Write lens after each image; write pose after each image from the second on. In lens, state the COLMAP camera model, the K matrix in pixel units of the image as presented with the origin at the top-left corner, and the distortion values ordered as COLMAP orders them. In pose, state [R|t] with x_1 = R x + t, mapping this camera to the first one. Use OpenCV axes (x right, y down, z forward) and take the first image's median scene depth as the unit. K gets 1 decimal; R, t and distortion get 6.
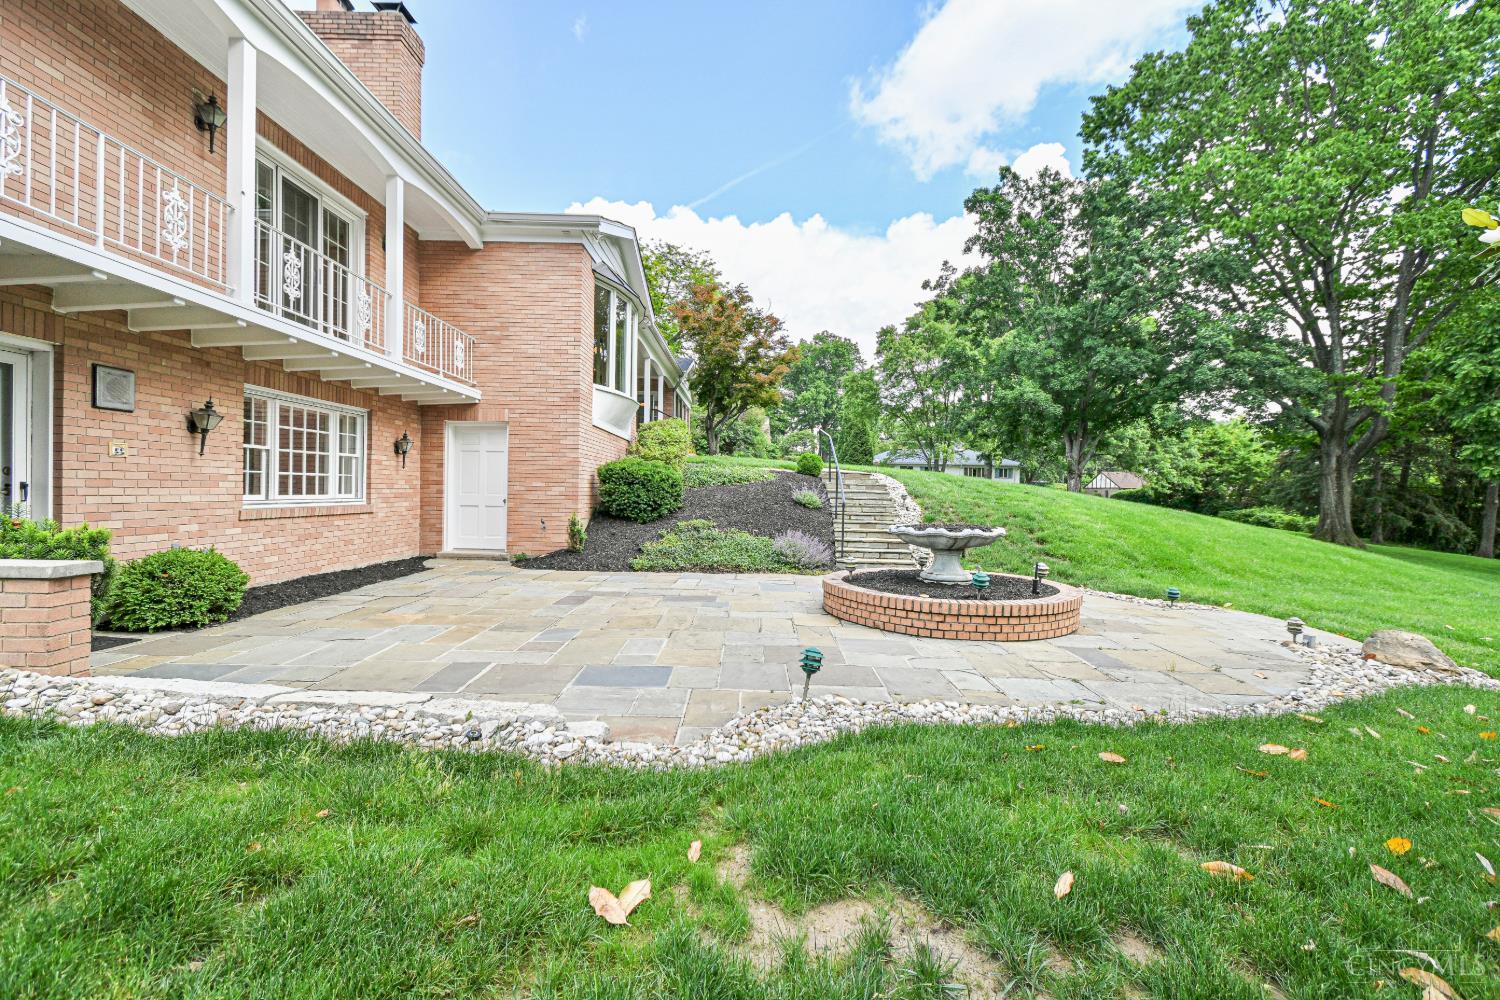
lens RADIAL K [[663.7, 0, 741.2], [0, 663.7, 495.8], [0, 0, 1]] dist [0.001521, -0.000035]
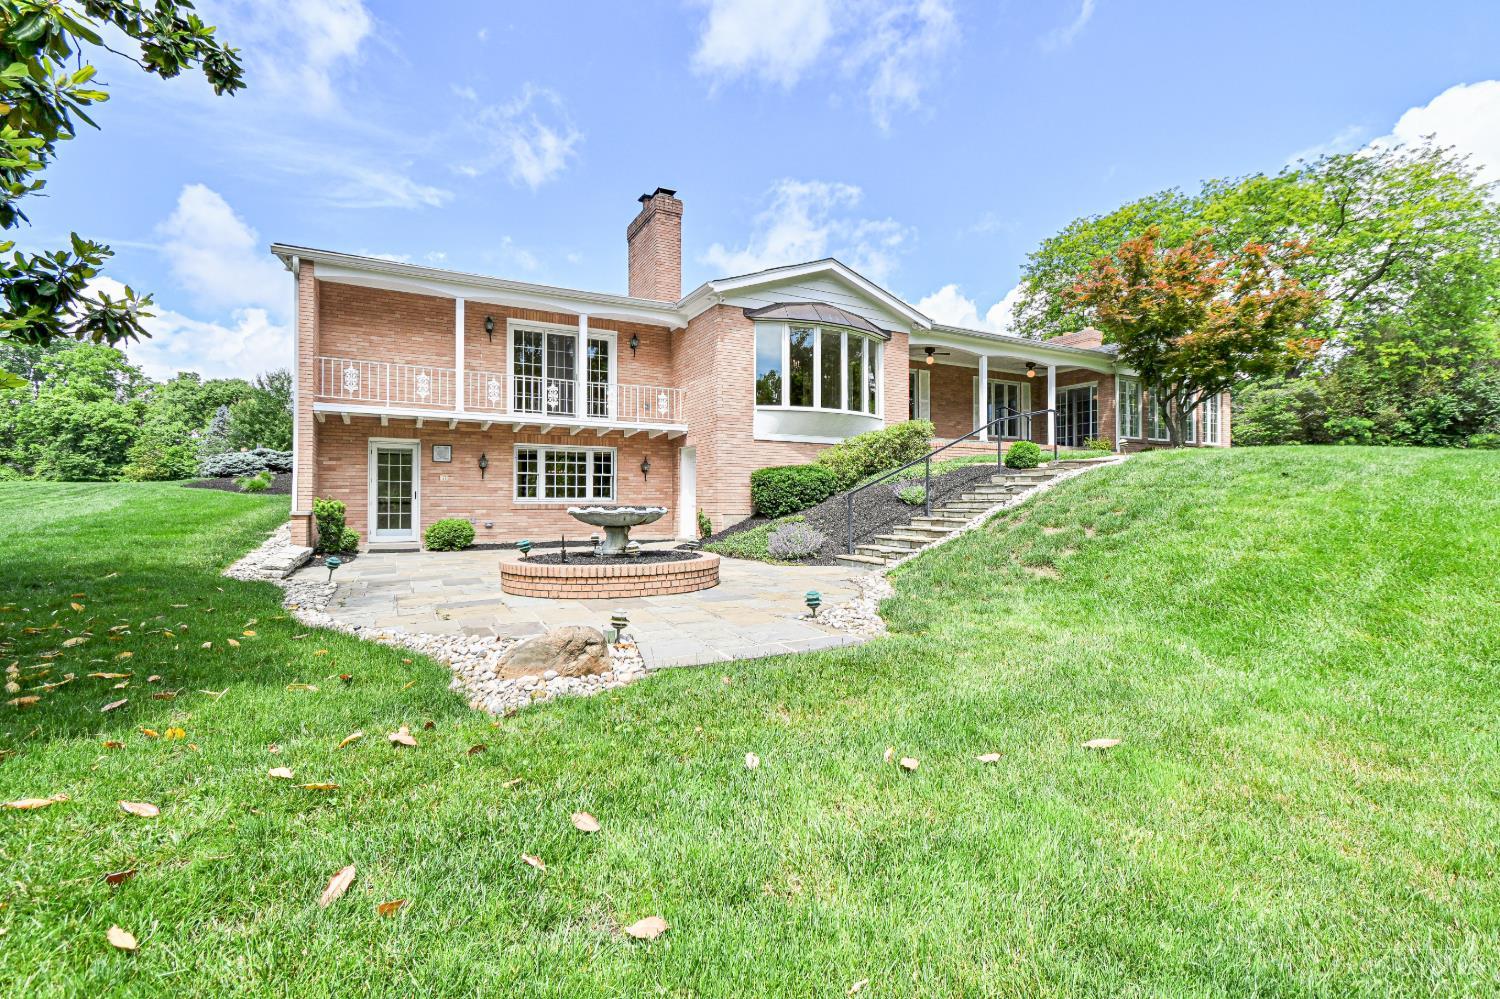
lens RADIAL K [[650.8, 0, 743.8], [0, 650.8, 496.5], [0, 0, 1]] dist [-0.000558, -0.000046]
pose [[0.484963, -0.029329, -0.874043, 1.213957], [0.004306, 0.999505, -0.031150, 0.056334], [0.874524, 0.011344, 0.484849, 0.569256]]
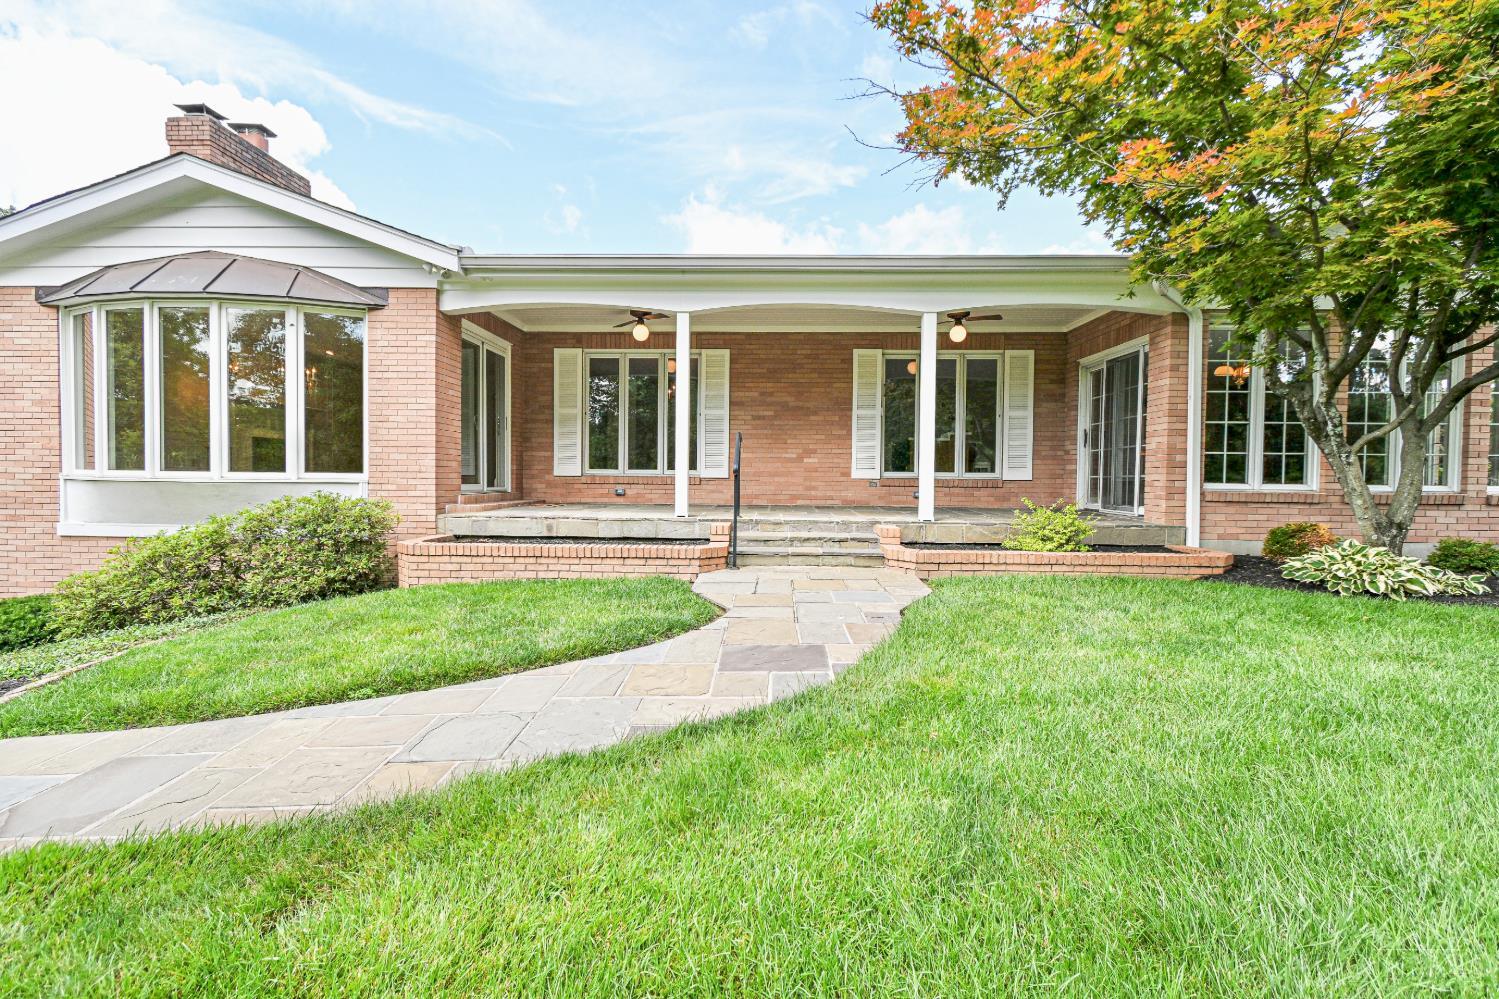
lens RADIAL K [[663.3, 0, 740.7], [0, 663.3, 495.3], [0, 0, 1]] dist [0.001521, -0.000035]
pose [[0.004034, 0.001017, -0.999991, 0.640032], [-0.014878, 0.999889, 0.000957, -0.227772], [0.999881, 0.014874, 0.004049, 2.426476]]
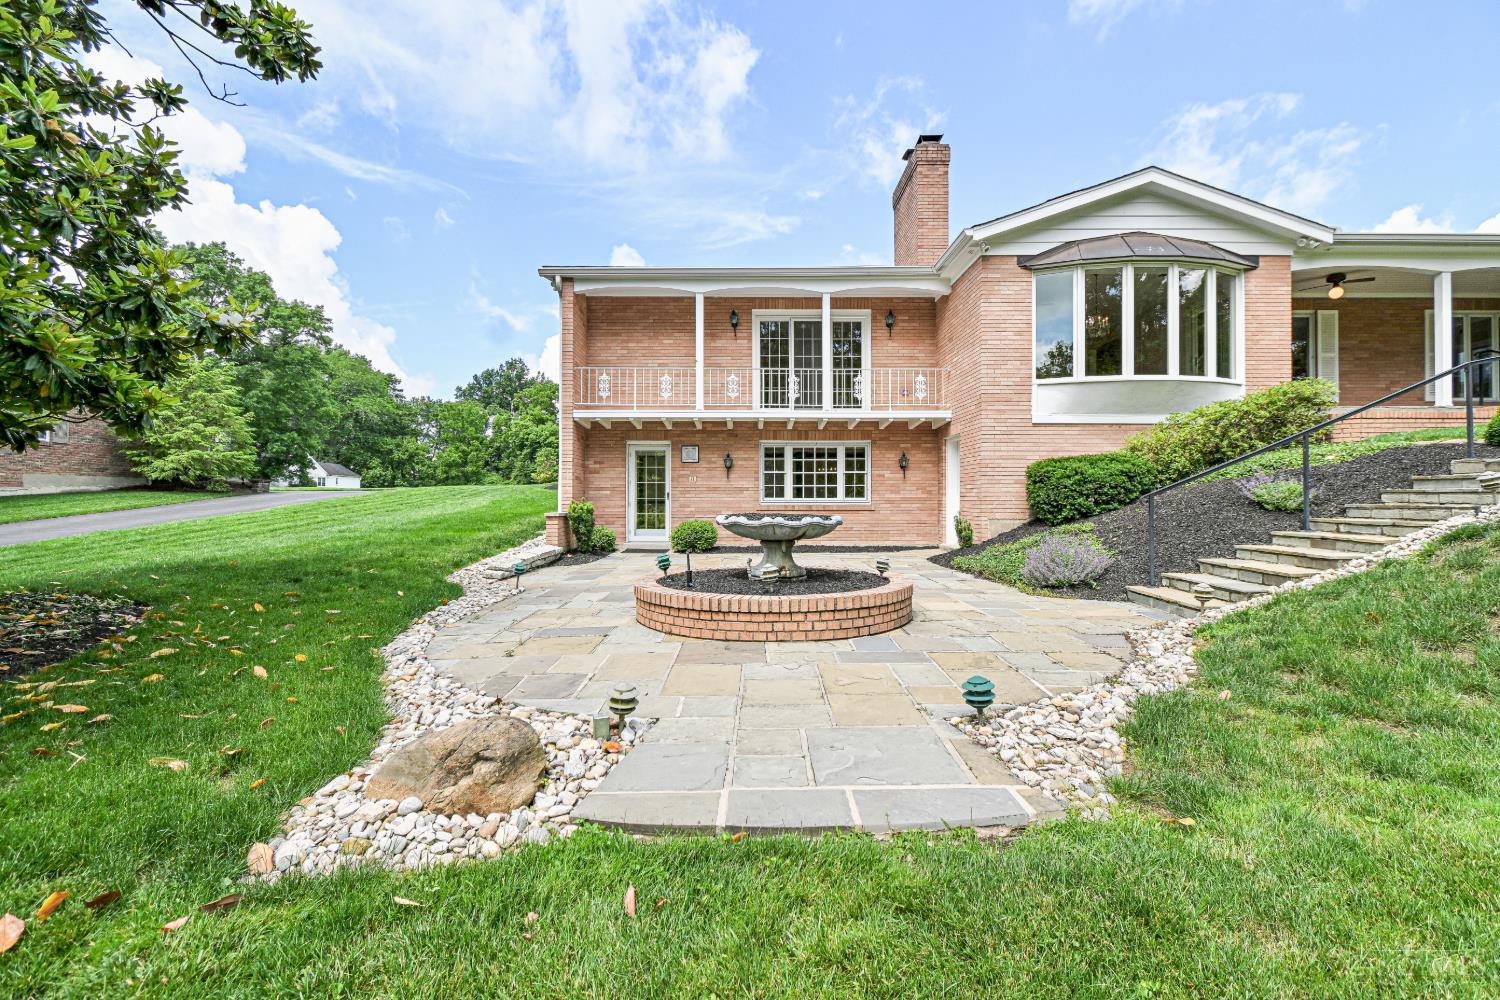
lens RADIAL K [[645.3, 0, 754.3], [0, 645.3, 498.1], [0, 0, 1]] dist [0.000542, -0.000640]
pose [[0.030257, -0.022104, -0.999298, 1.028576], [-0.004933, 0.999740, -0.022263, 0.038334], [0.999530, 0.005603, 0.030140, 0.819110]]
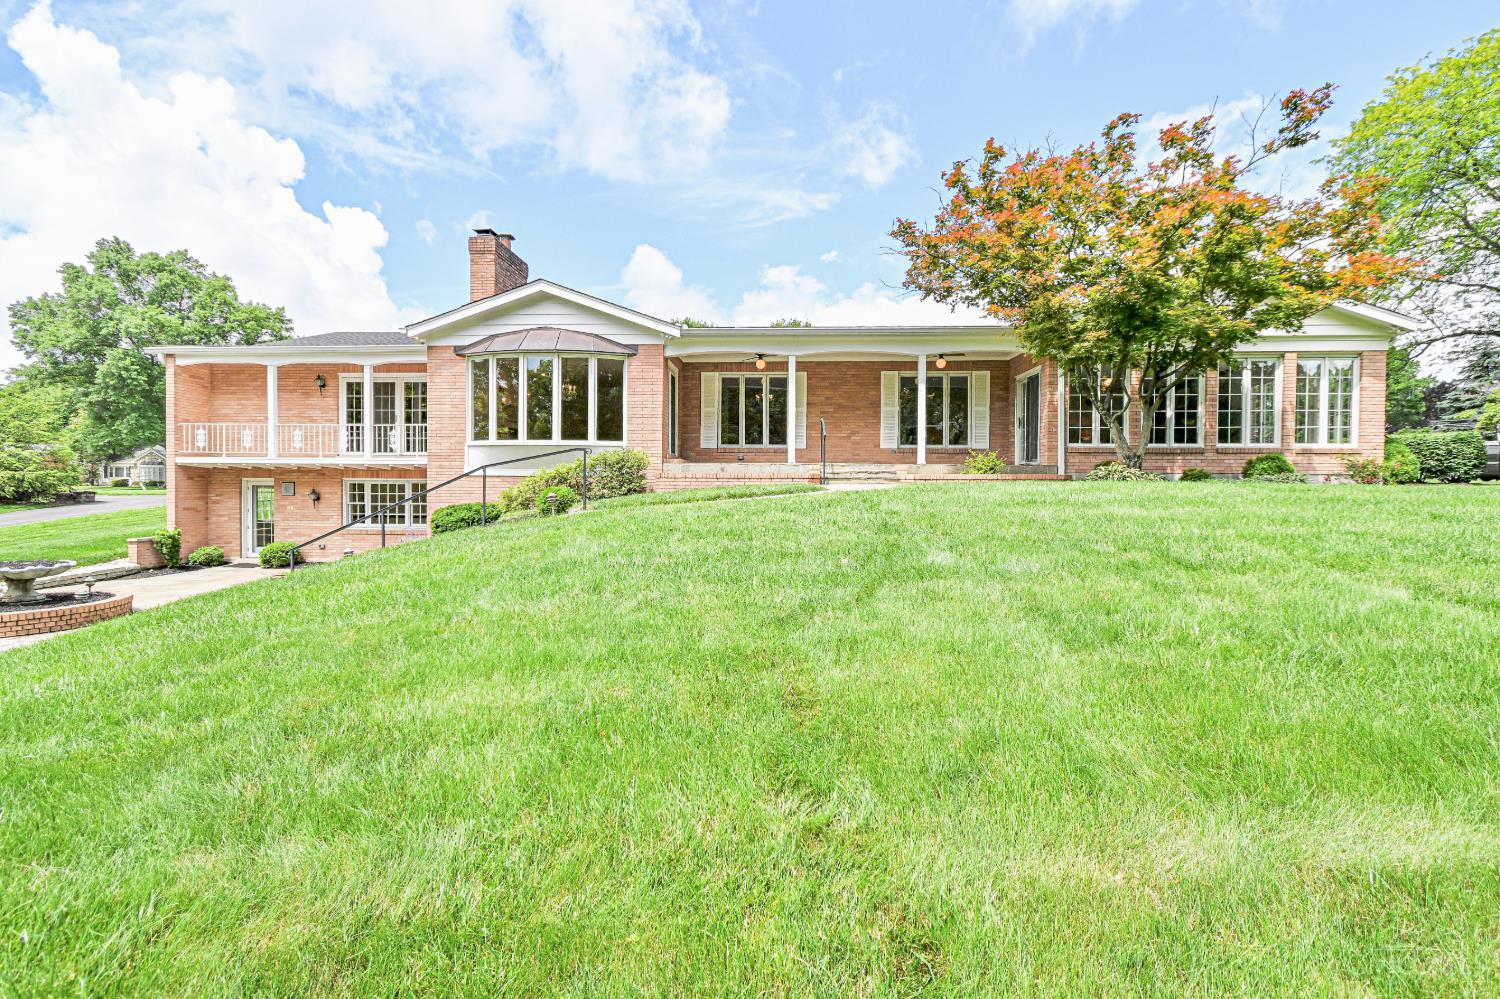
lens RADIAL K [[663.7, 0, 741.2], [0, 663.7, 495.3], [0, 0, 1]] dist [0.001521, -0.000035]
pose [[-0.027809, -0.007176, -0.999587, 1.490351], [-0.011504, 0.999910, -0.006858, -0.094428], [0.999547, 0.011309, -0.027889, 2.261943]]
